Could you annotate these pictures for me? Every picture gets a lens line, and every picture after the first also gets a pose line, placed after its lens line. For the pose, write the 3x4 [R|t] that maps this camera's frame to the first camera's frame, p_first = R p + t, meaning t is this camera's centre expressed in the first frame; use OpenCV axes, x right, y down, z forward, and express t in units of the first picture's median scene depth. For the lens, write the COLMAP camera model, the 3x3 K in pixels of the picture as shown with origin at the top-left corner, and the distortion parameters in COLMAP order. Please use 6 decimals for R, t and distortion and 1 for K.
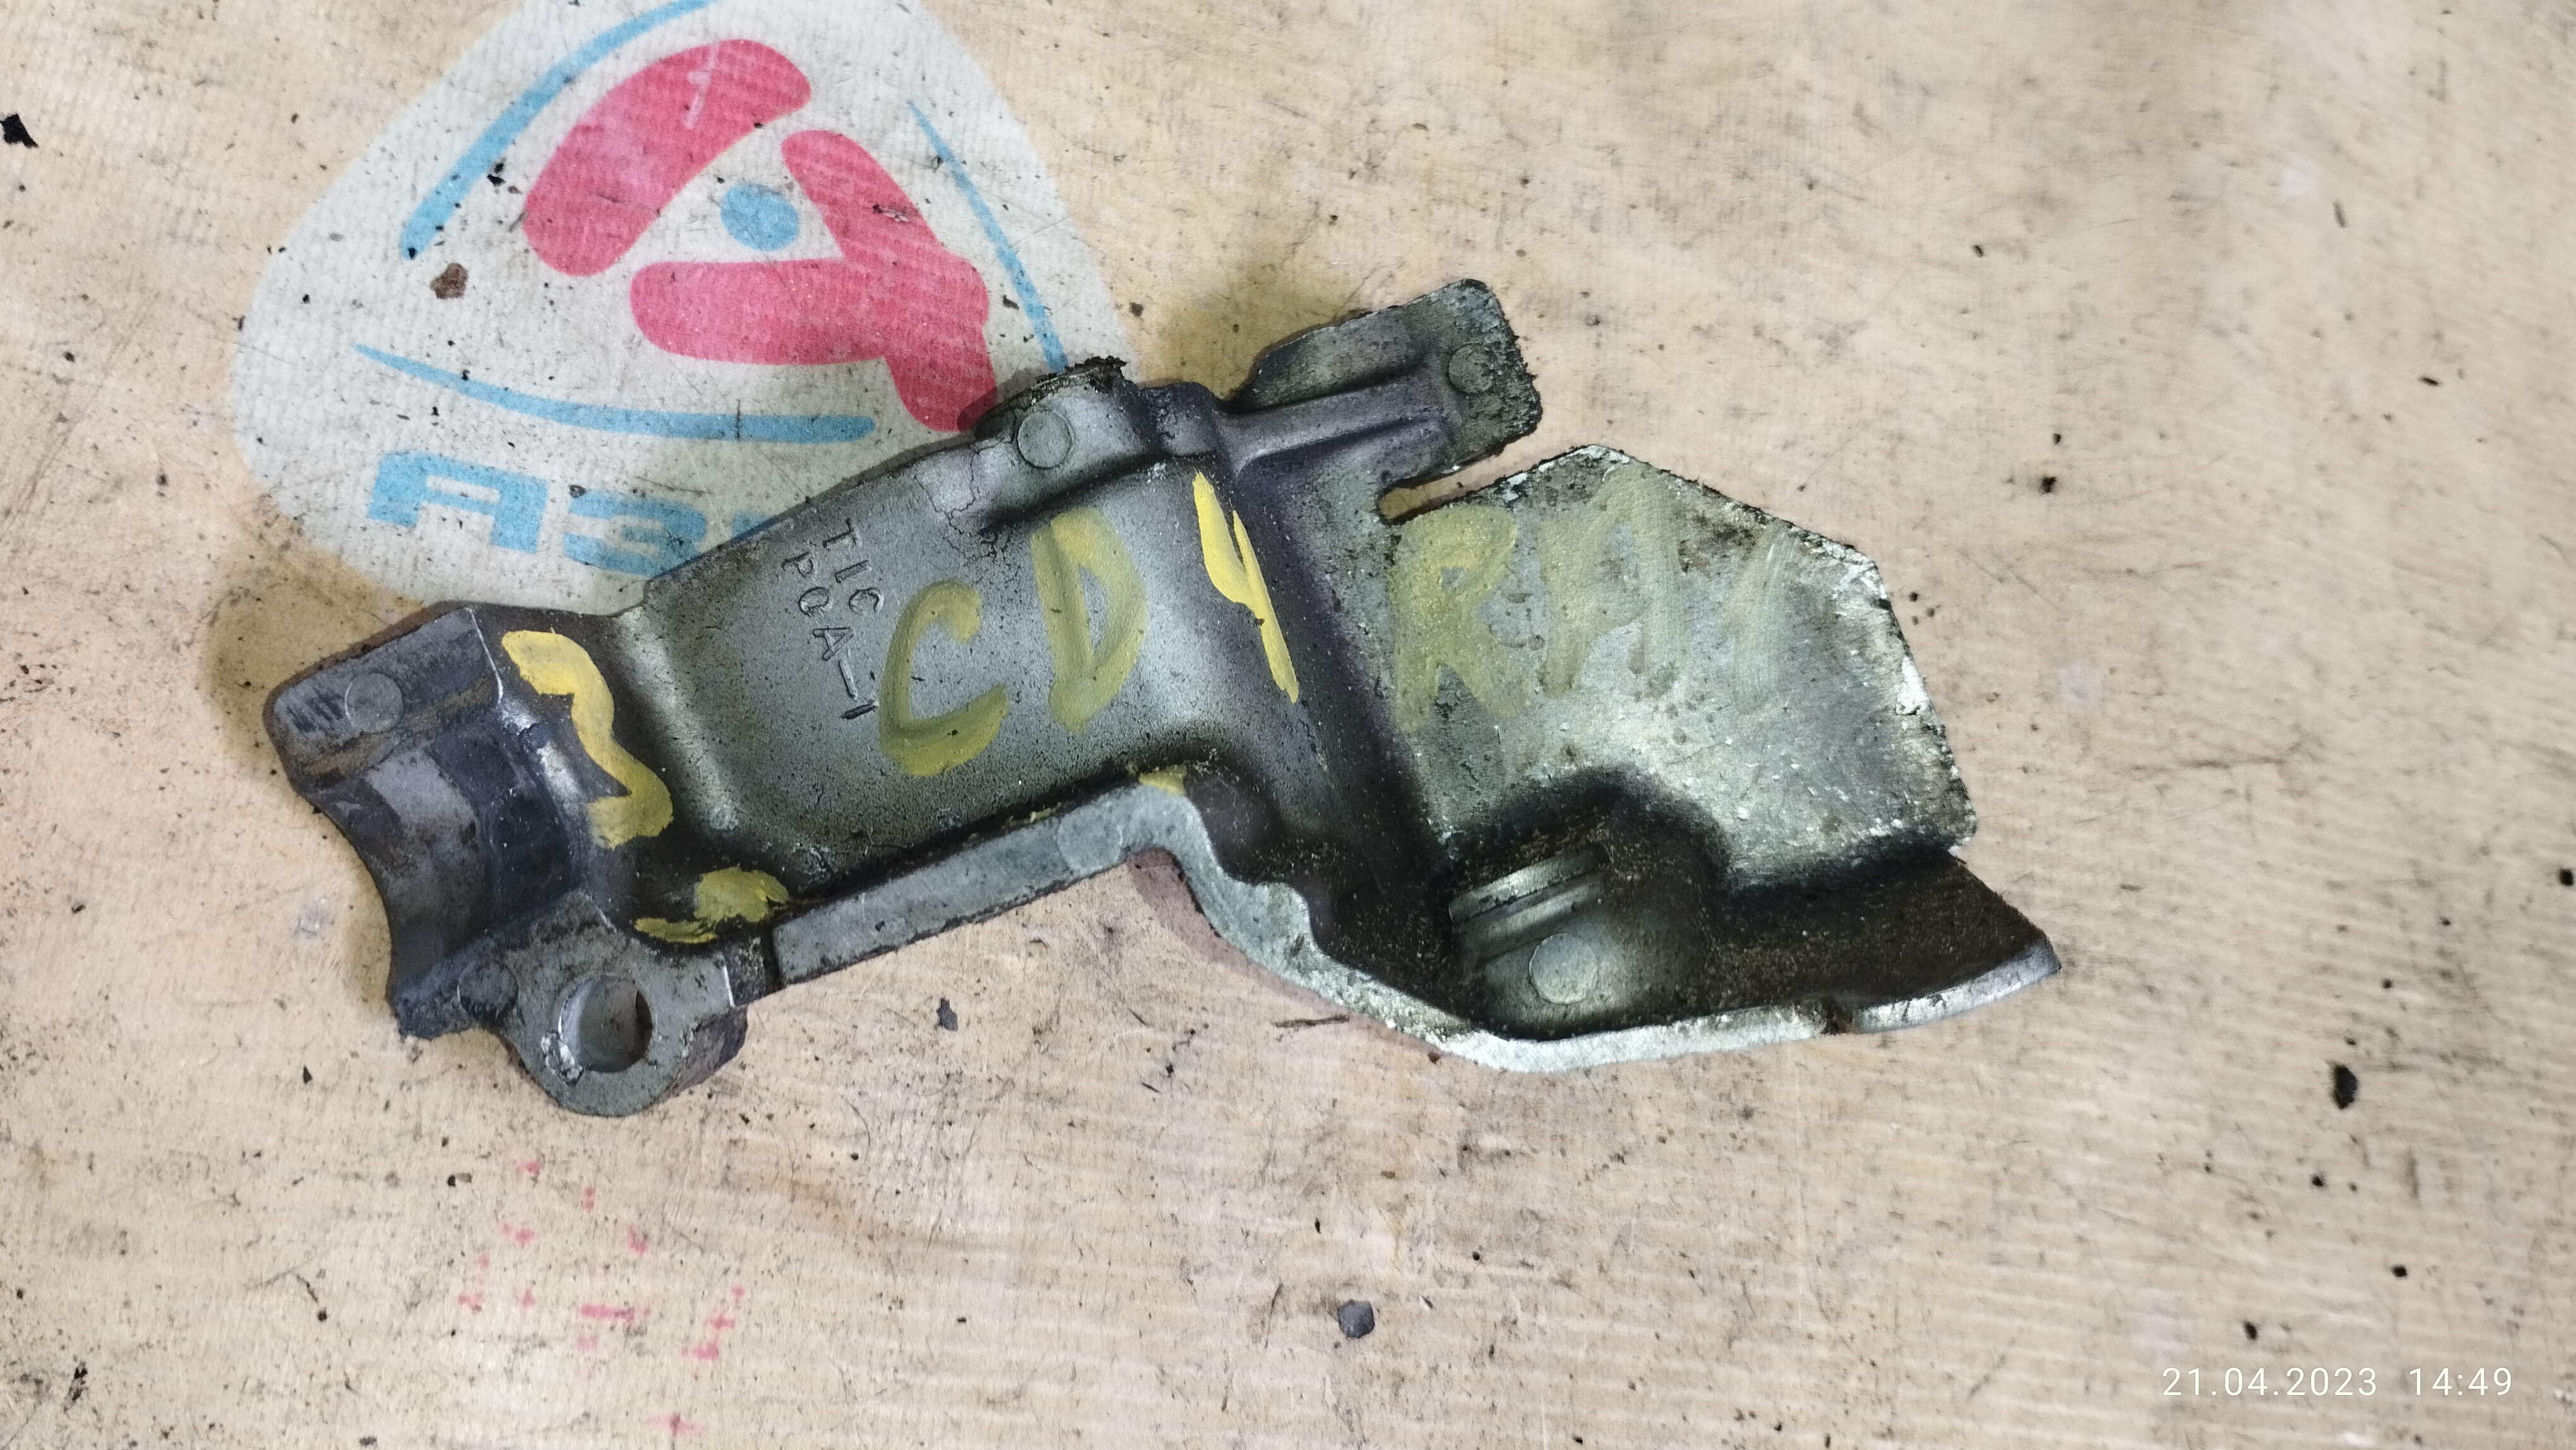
lens RADIAL K [[2194.4, 0, 1303.1], [0, 2194.4, 712.2], [0, 0, 1]] dist [0.077116, -0.140528]
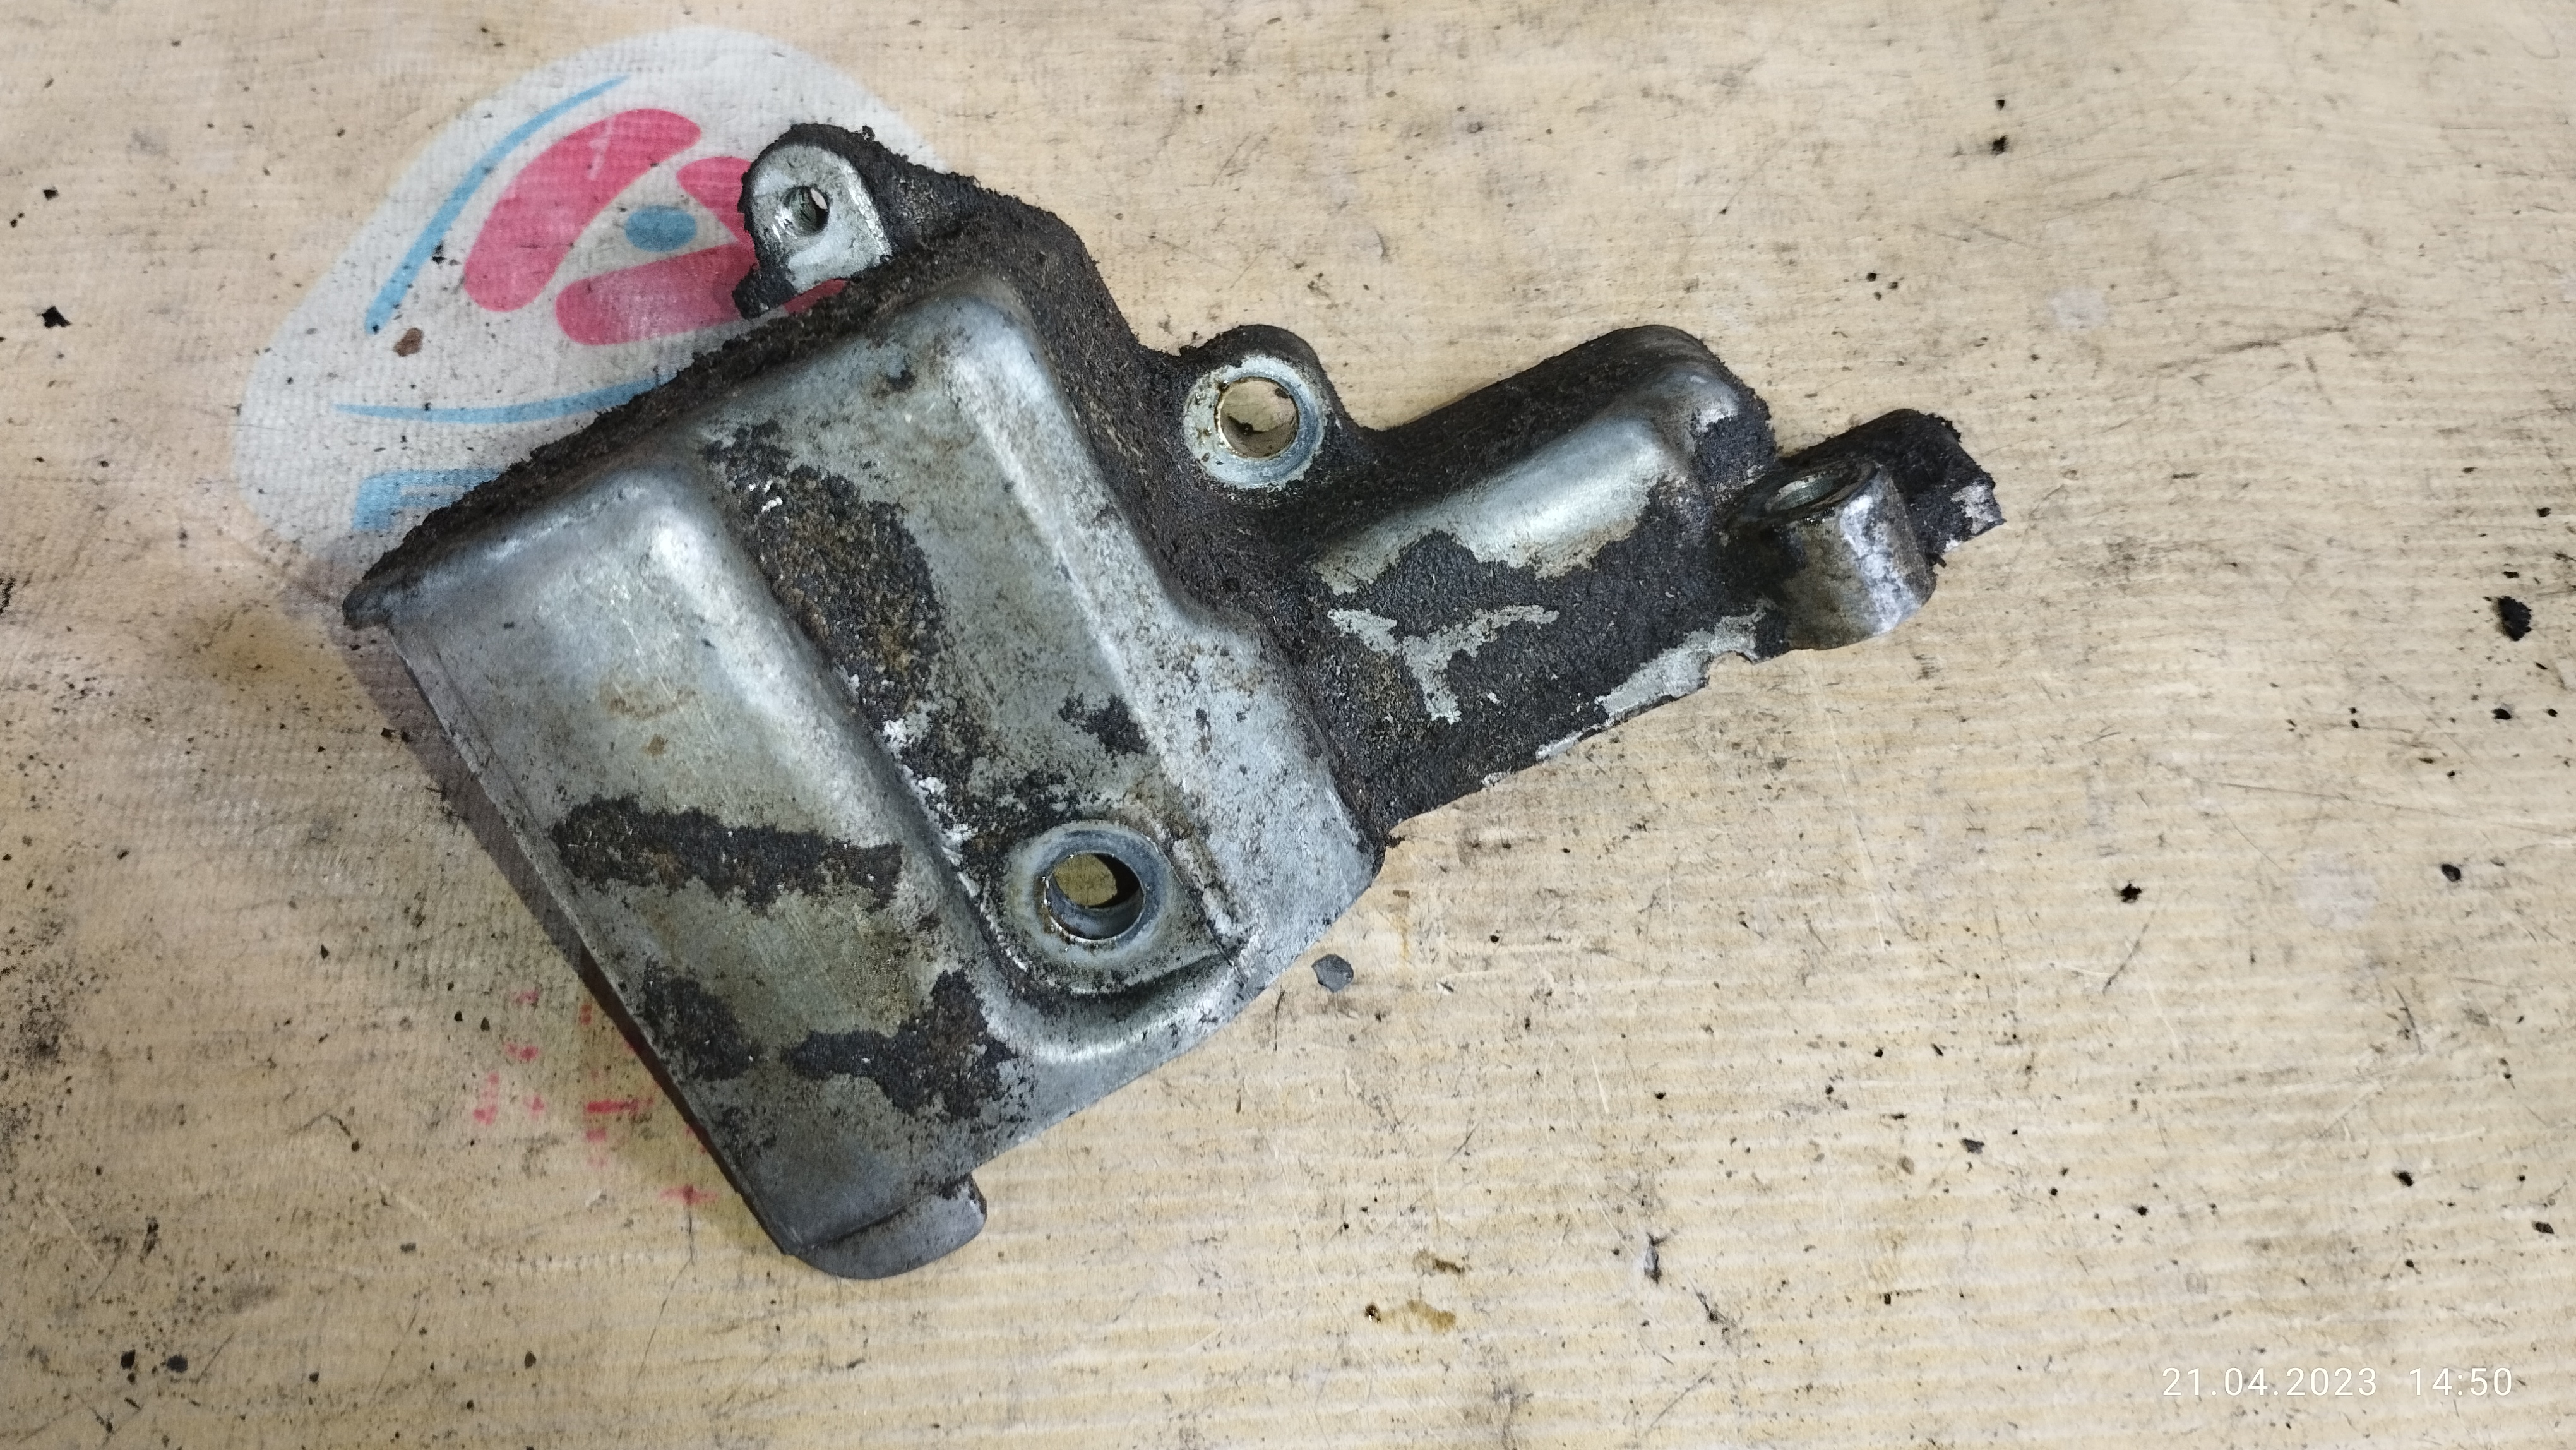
lens RADIAL K [[2171.6, 0, 1305.8], [0, 2171.6, 723.7], [0, 0, 1]] dist [0.073730, -0.128541]
pose [[0.935787, -0.286490, -0.205492, 0.203081], [0.246309, 0.948255, -0.200360, 0.295977], [0.252260, 0.136880, 0.957929, 0.038116]]
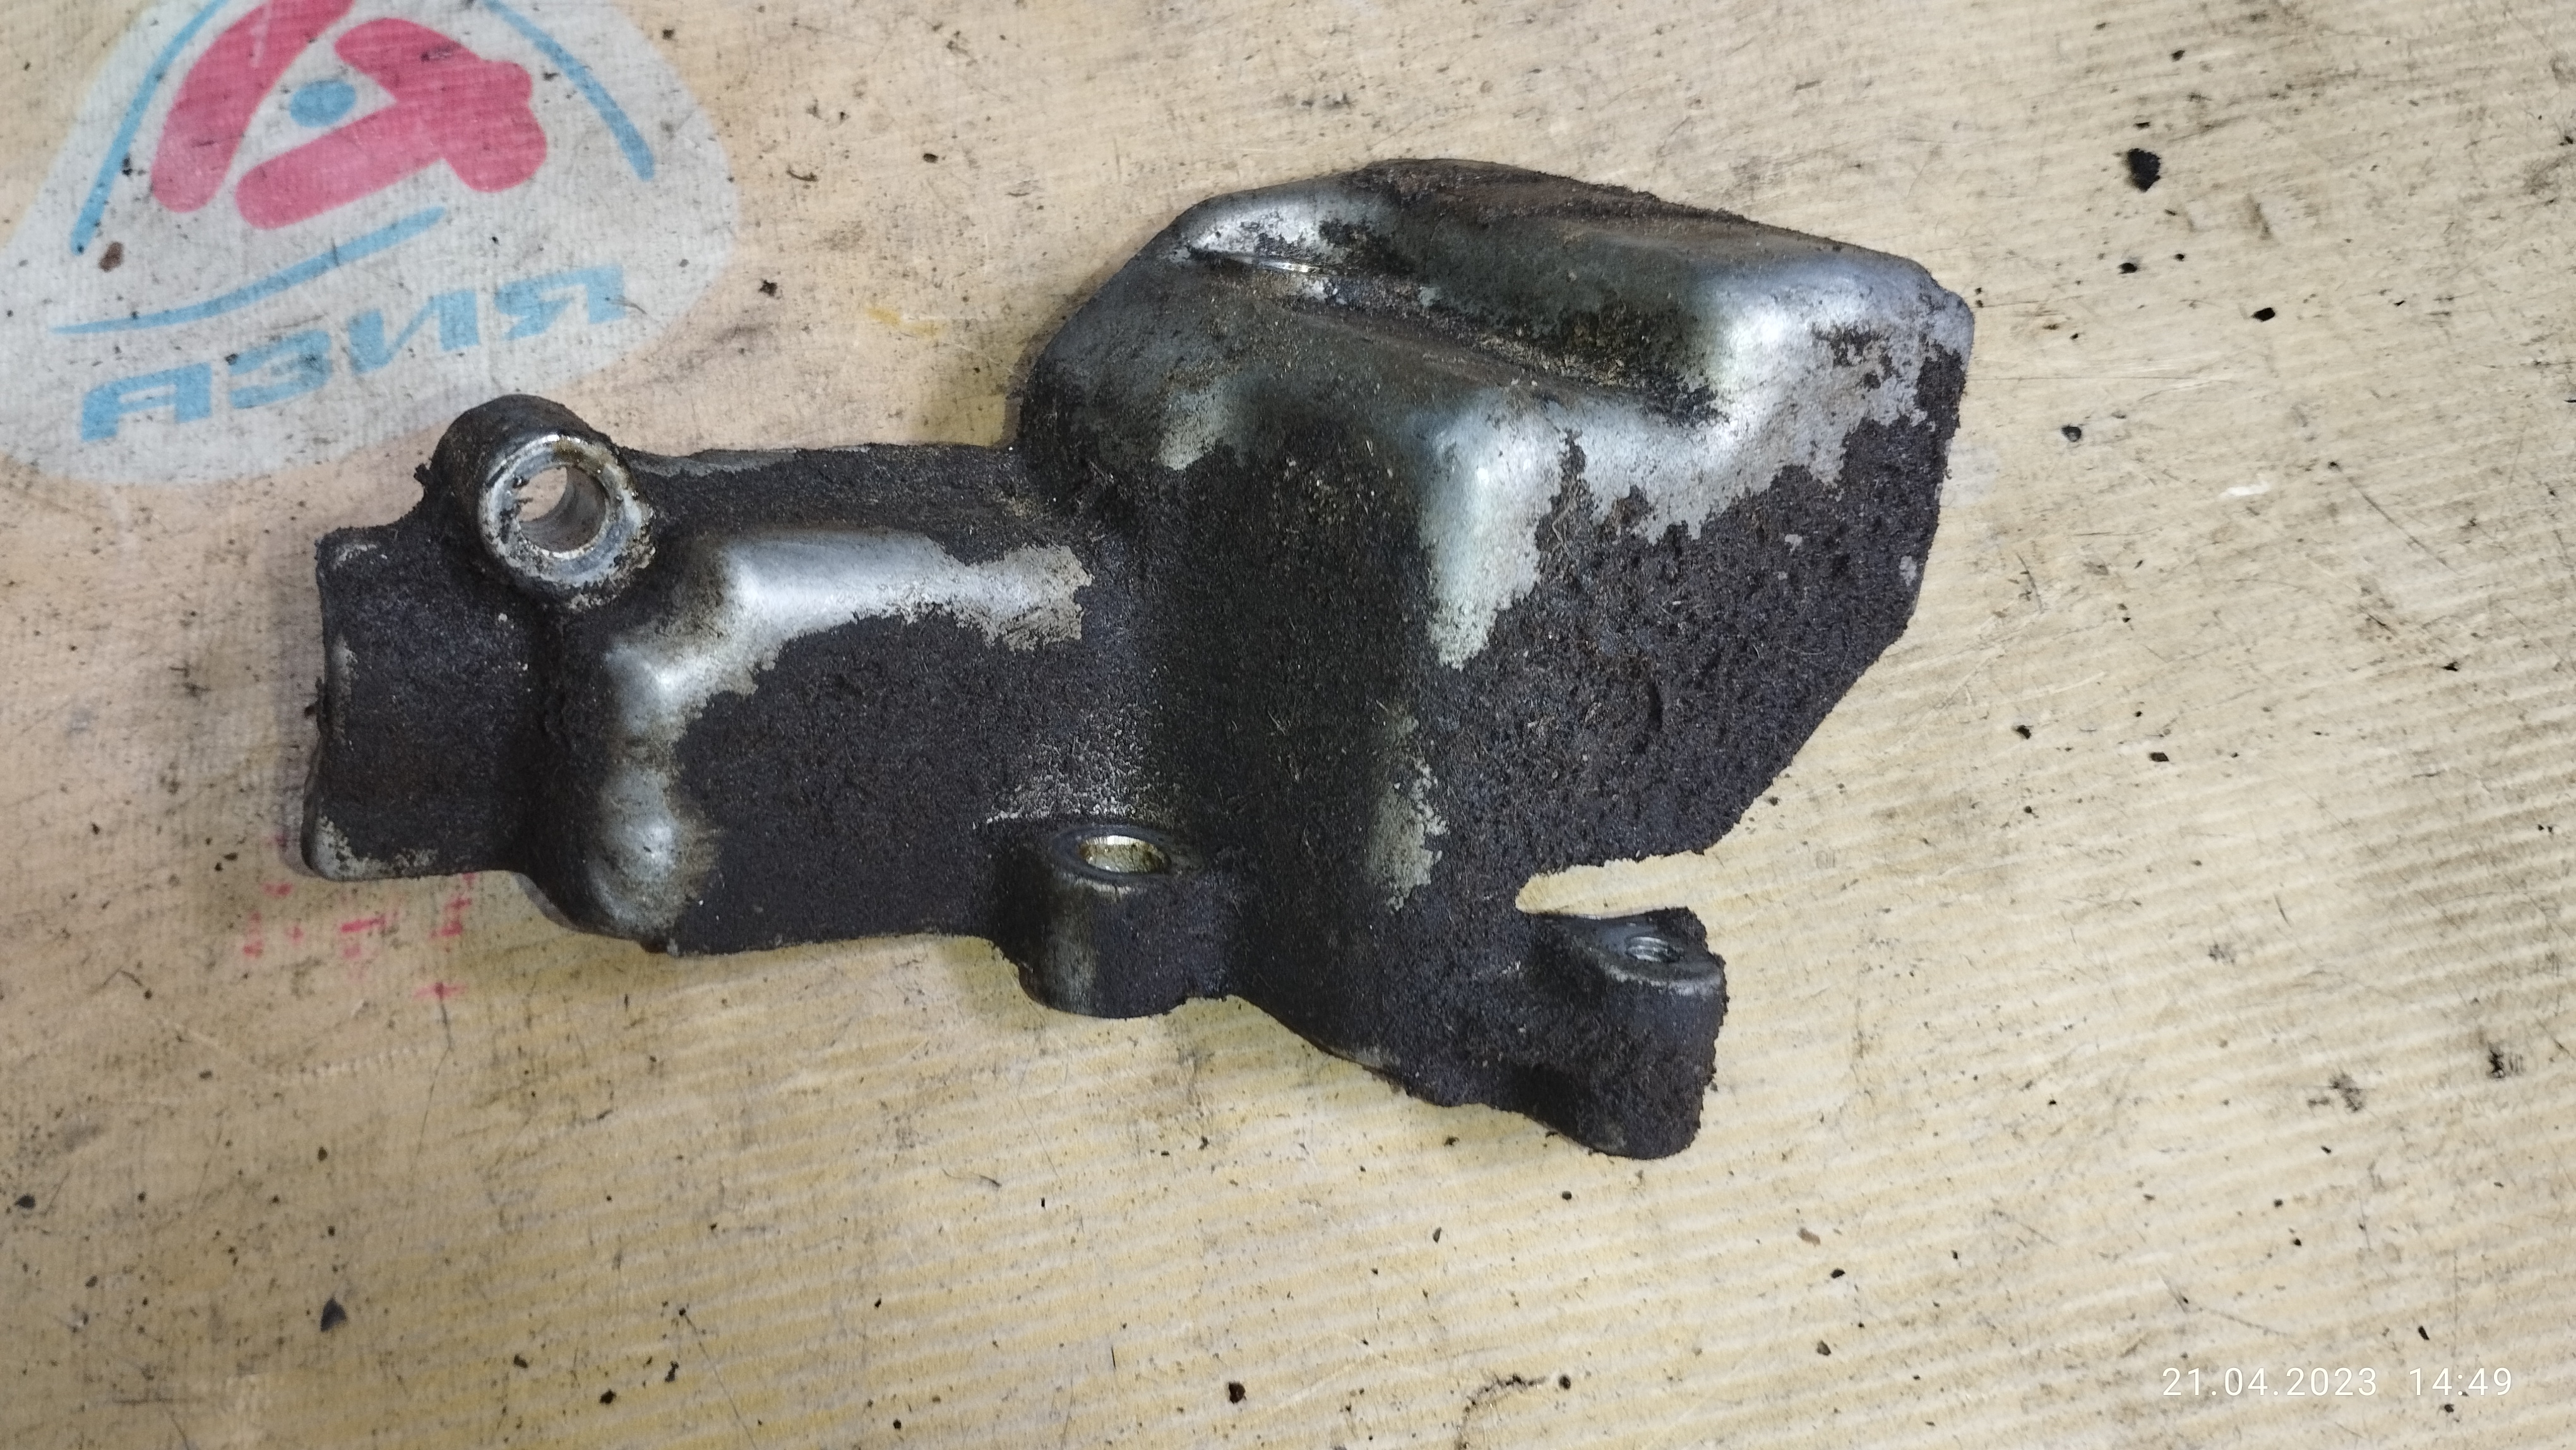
lens RADIAL K [[2194.4, 0, 1303.1], [0, 2194.4, 712.2], [0, 0, 1]] dist [0.077116, -0.140528]
pose [[0.863799, -0.405211, -0.299425, 0.393073], [0.390965, 0.913935, -0.108949, 0.372774], [0.317803, -0.022954, 0.947879, 0.031562]]
